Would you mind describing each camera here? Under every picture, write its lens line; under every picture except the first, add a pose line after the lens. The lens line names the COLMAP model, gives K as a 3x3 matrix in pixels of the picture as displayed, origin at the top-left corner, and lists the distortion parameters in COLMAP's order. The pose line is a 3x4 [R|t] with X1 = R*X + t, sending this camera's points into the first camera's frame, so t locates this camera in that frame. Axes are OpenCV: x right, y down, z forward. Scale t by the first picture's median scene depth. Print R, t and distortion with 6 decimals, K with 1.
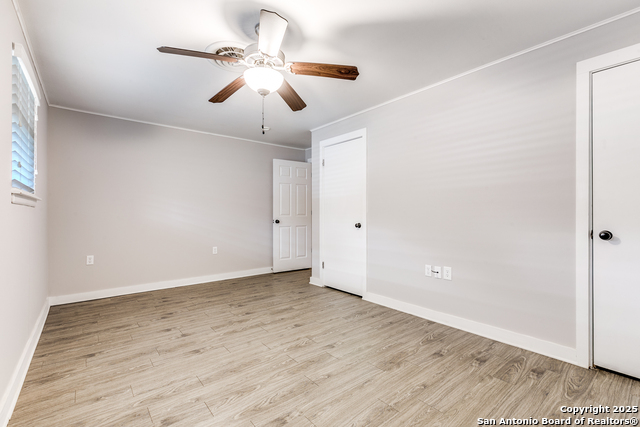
lens RADIAL K [[284.5, 0, 317.8], [0, 284.5, 215.5], [0, 0, 1]] dist [-0.000441, -0.000155]
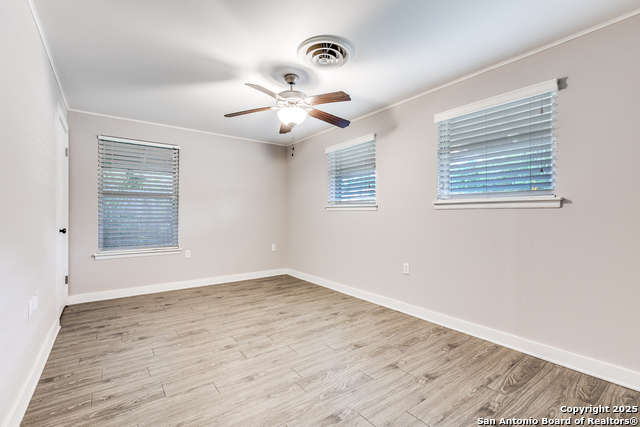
lens RADIAL K [[284.5, 0, 317.8], [0, 284.5, 215.5], [0, 0, 1]] dist [-0.000441, -0.000155]
pose [[-0.998882, 0.000139, 0.047277, -0.325806], [0.000282, 0.999995, 0.003016, -0.010199], [-0.047276, 0.003026, -0.998877, 2.035023]]
